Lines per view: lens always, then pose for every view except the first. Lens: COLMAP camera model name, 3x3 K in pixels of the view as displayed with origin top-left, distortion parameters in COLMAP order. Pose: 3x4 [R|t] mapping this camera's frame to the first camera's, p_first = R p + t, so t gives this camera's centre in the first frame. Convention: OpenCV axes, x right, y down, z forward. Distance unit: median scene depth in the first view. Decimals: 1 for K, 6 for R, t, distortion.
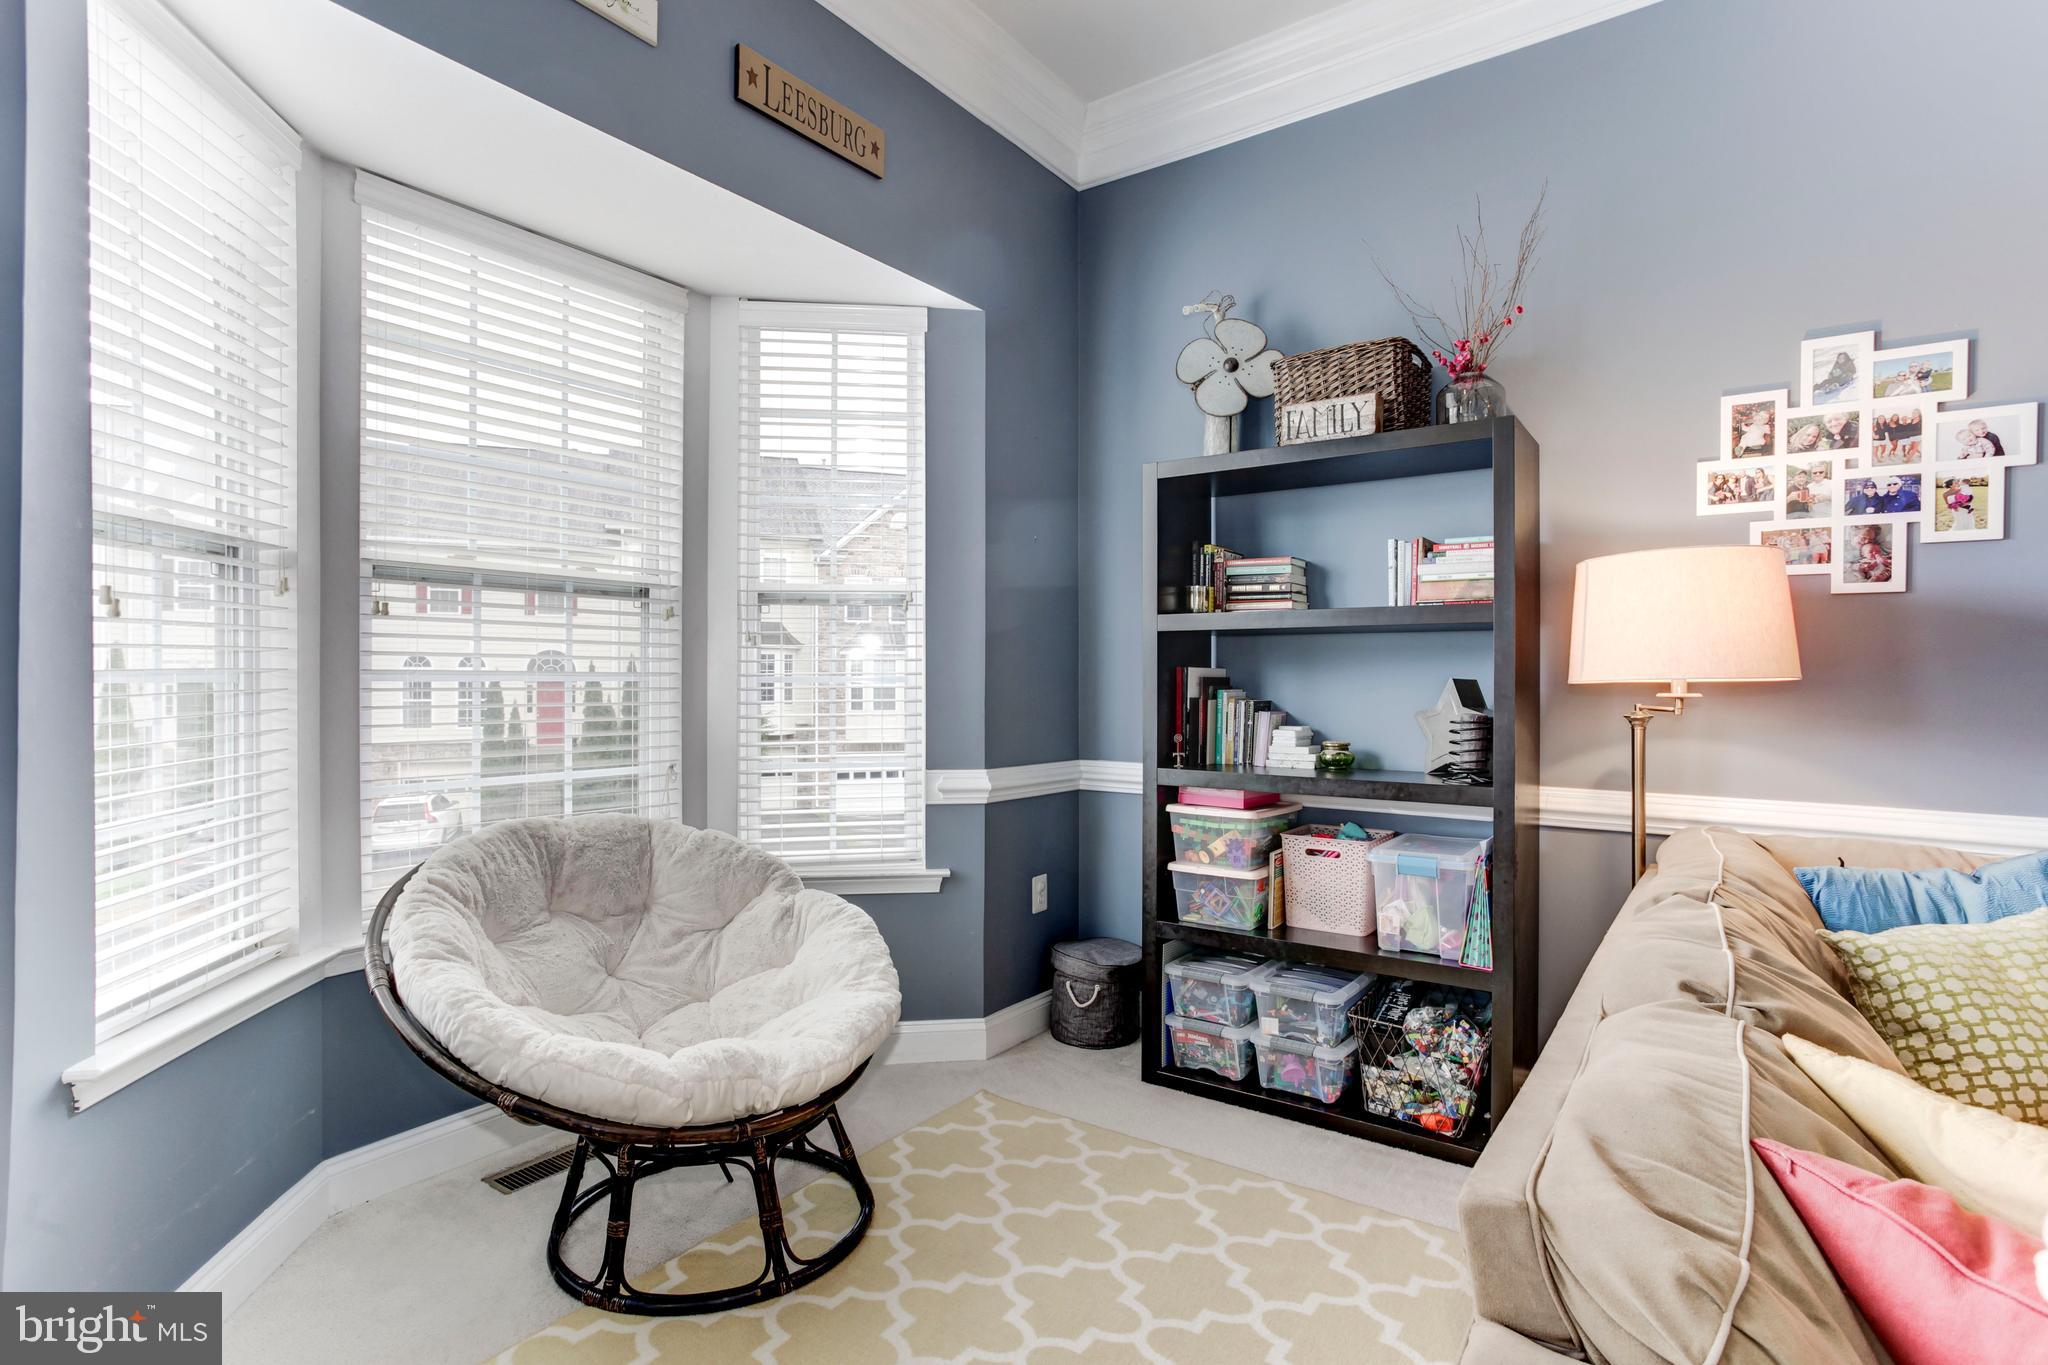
lens RADIAL K [[1011.6, 0, 1021.6], [0, 1011.6, 674.3], [0, 0, 1]] dist [-0.056512, 0.031935]
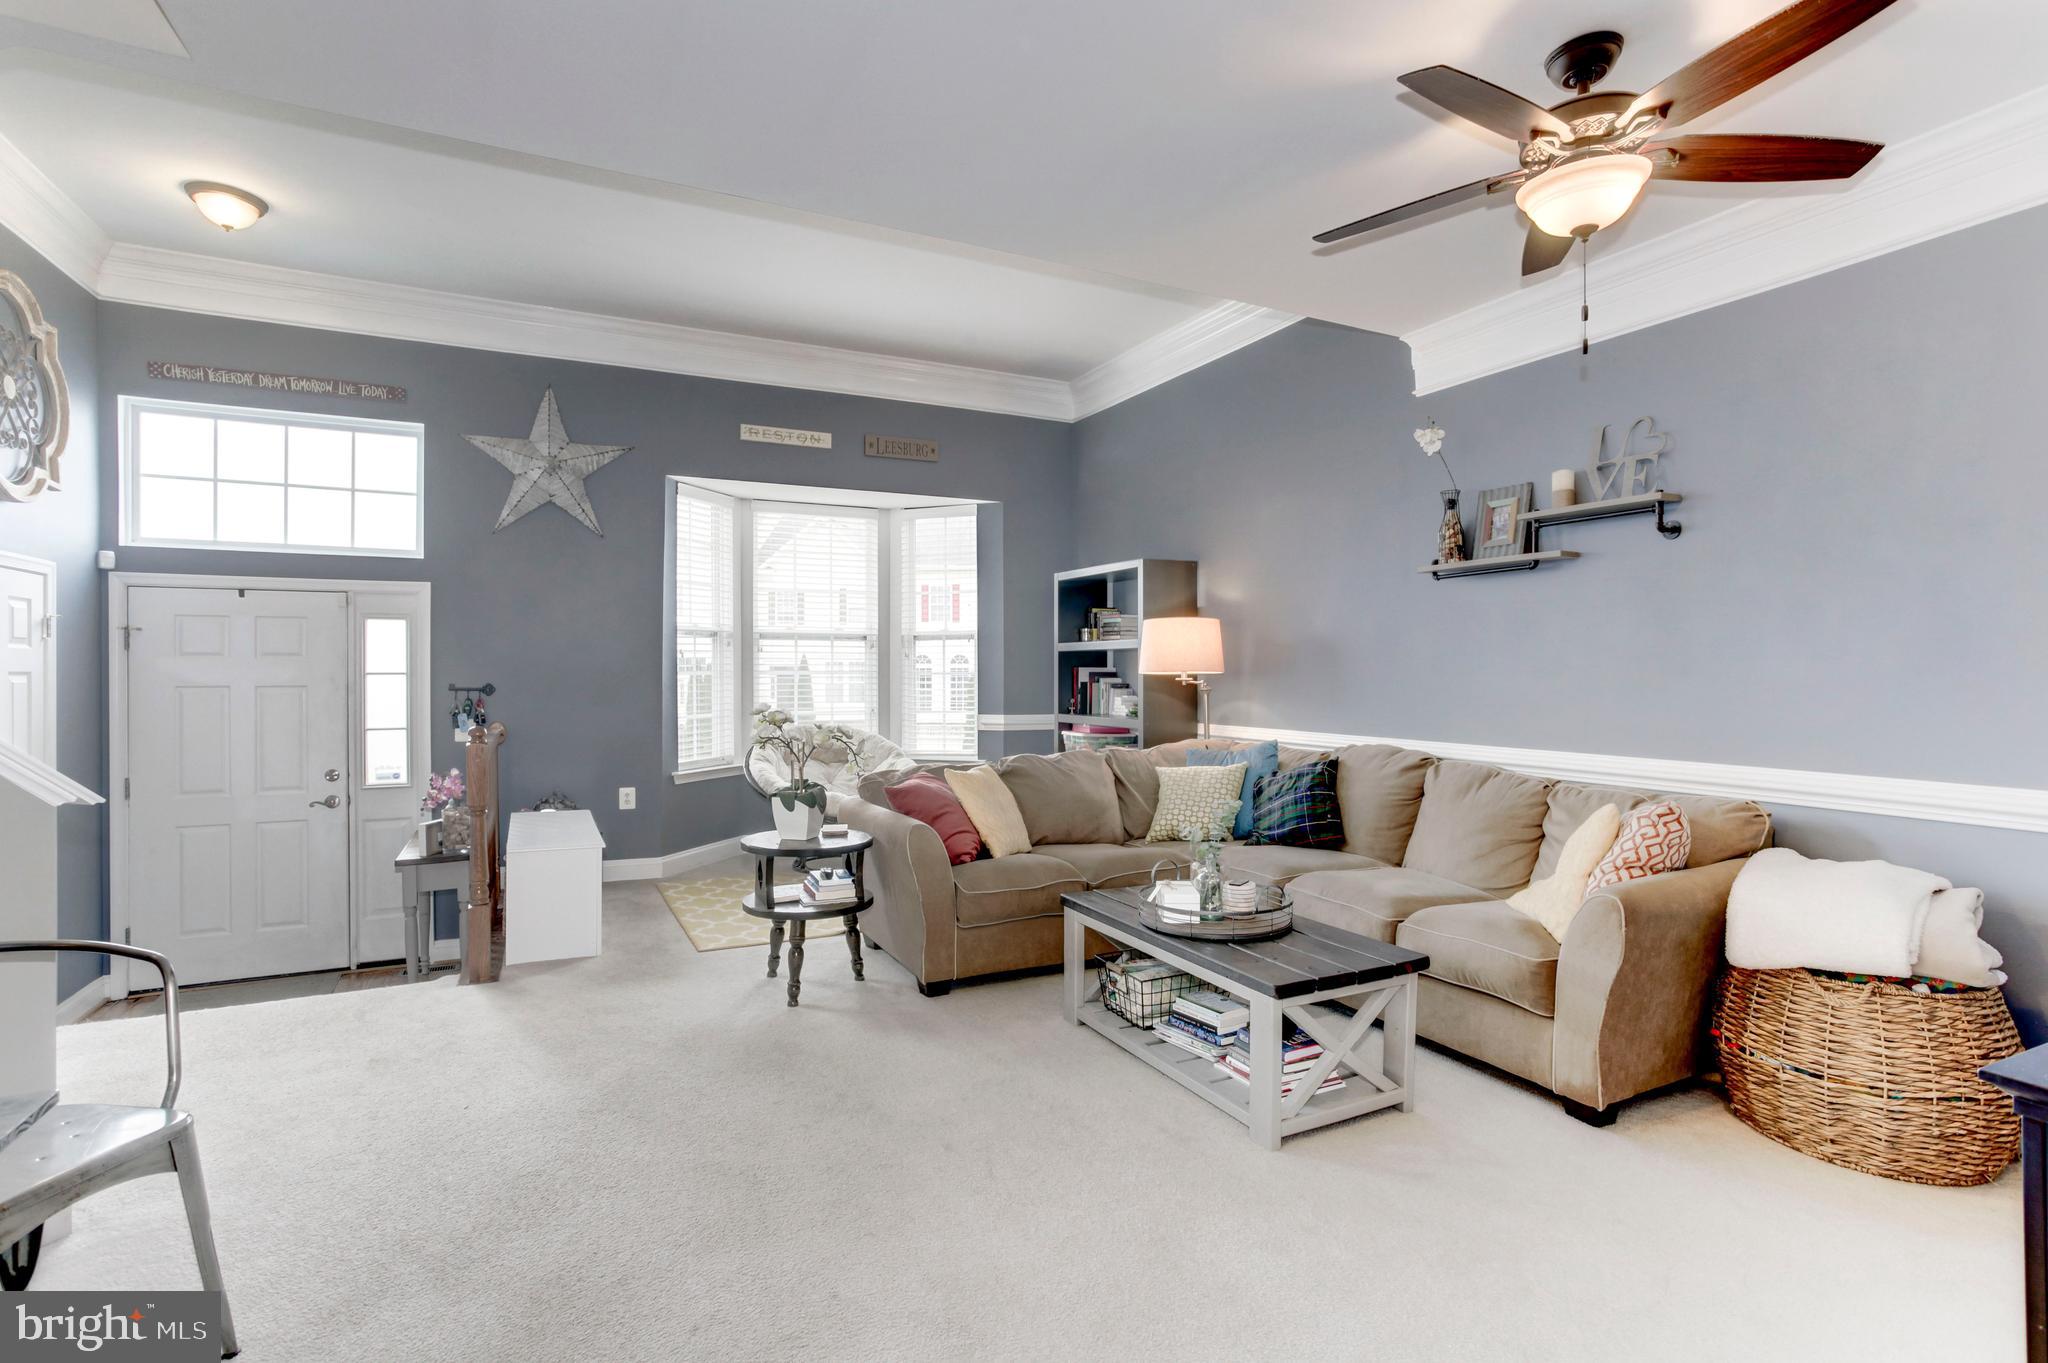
lens RADIAL K [[995.9, 0, 1024.0], [0, 995.9, 681.5], [0, 0, 1]] dist [-0.048316, 0.031117]
pose [[0.886403, 0.000653, -0.462915, 1.066202], [0.003263, 0.999965, 0.007659, 0.006160], [0.462904, -0.008299, 0.886370, -0.940803]]
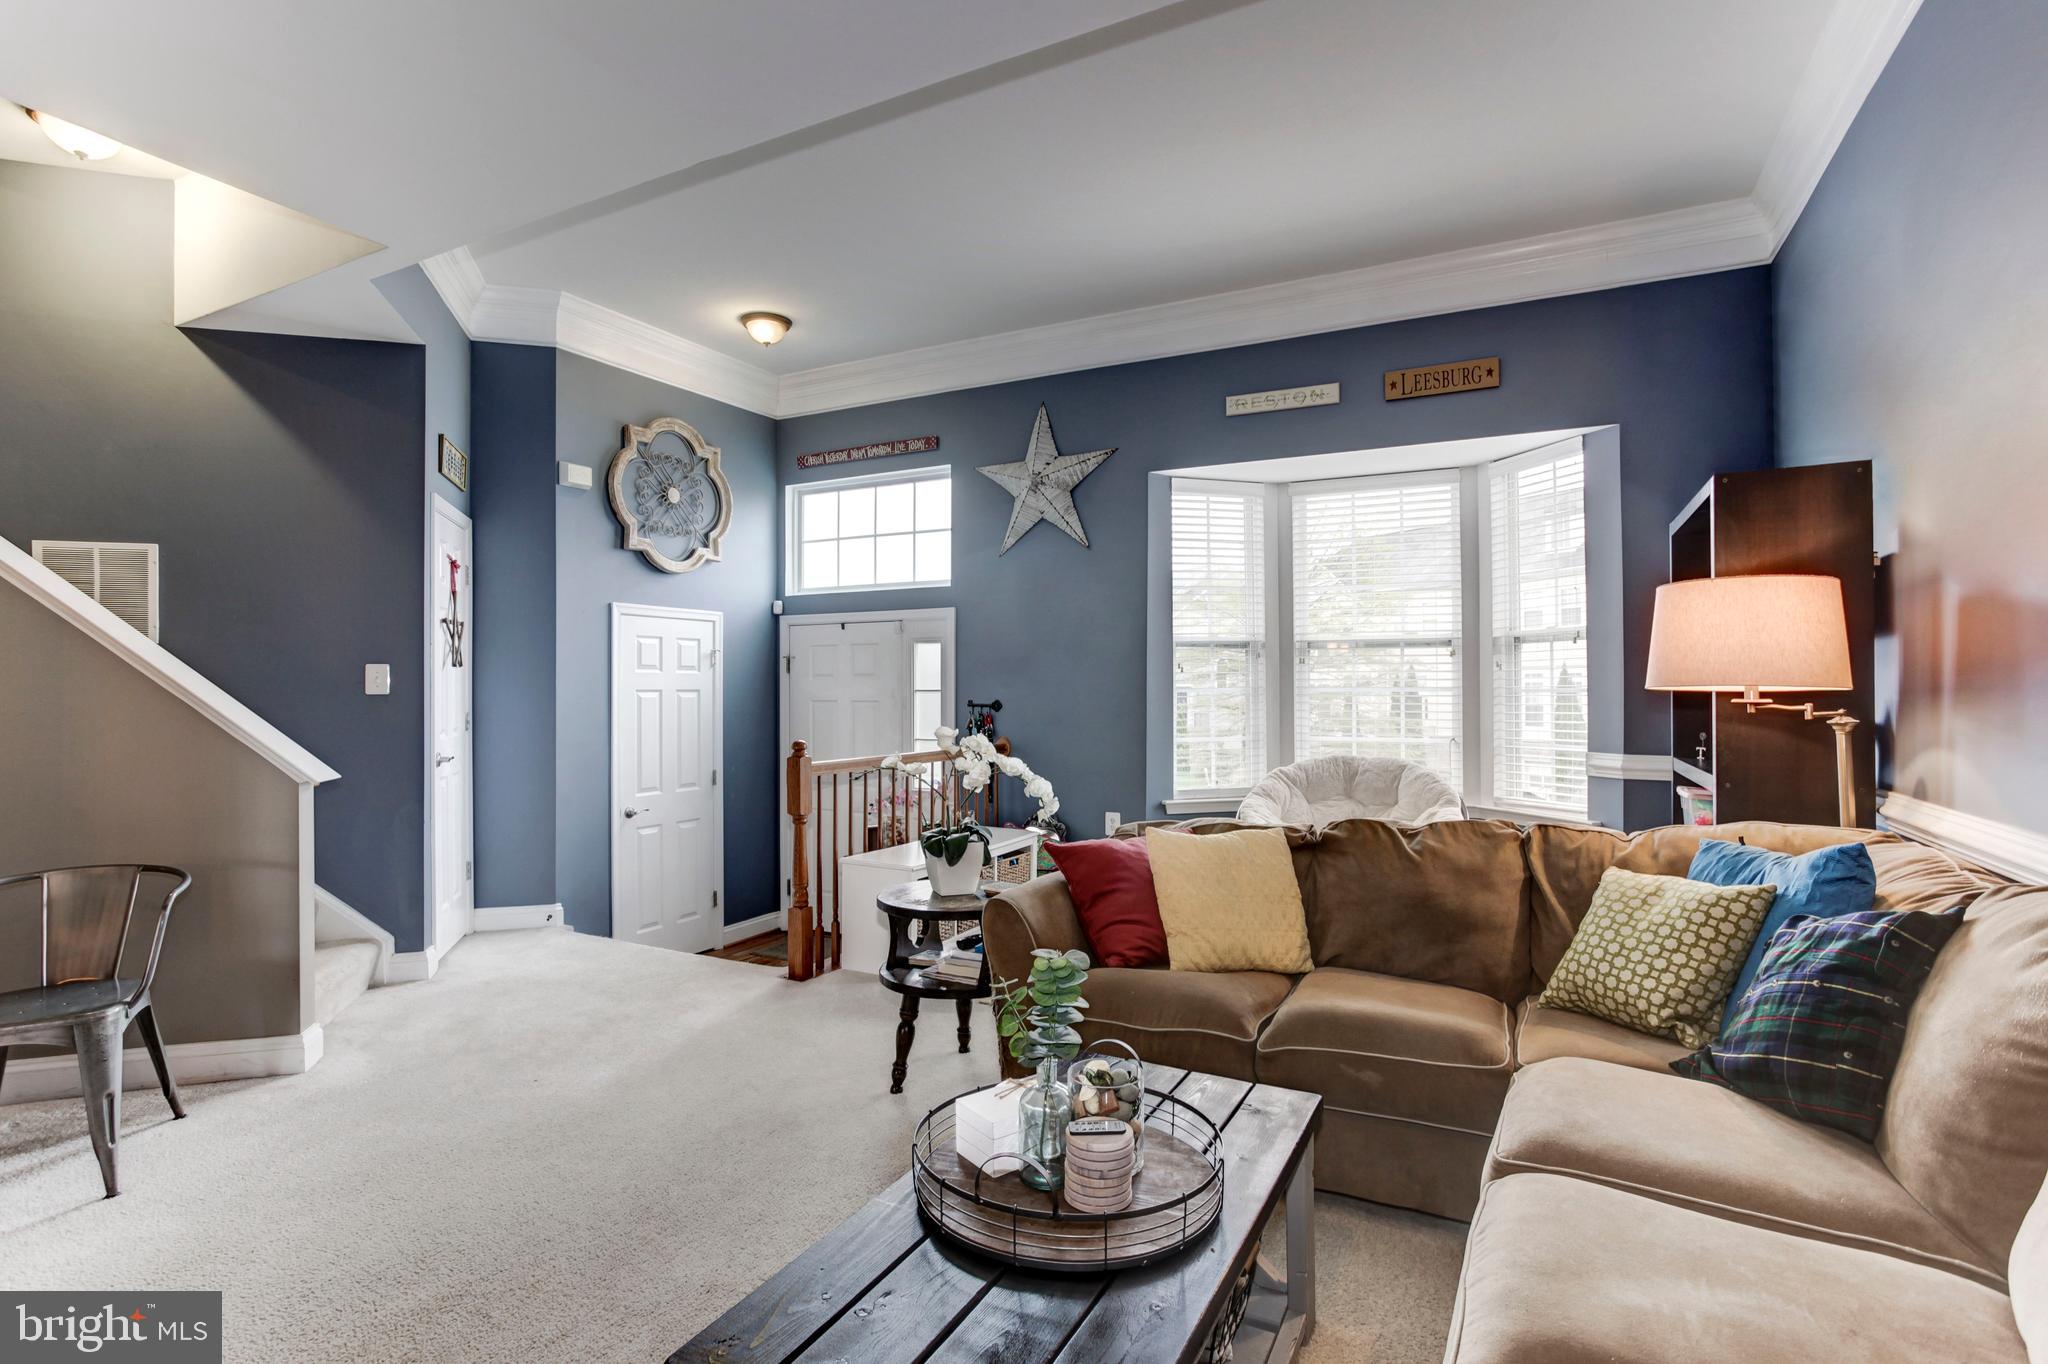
lens RADIAL K [[1006.0, 0, 988.6], [0, 1006.0, 675.0], [0, 0, 1]] dist [-0.054648, 0.030071]
pose [[0.134903, -0.016985, -0.990713, 1.278580], [0.002720, 0.999856, -0.016771, 0.004735], [0.990855, -0.000433, 0.134930, -0.051642]]
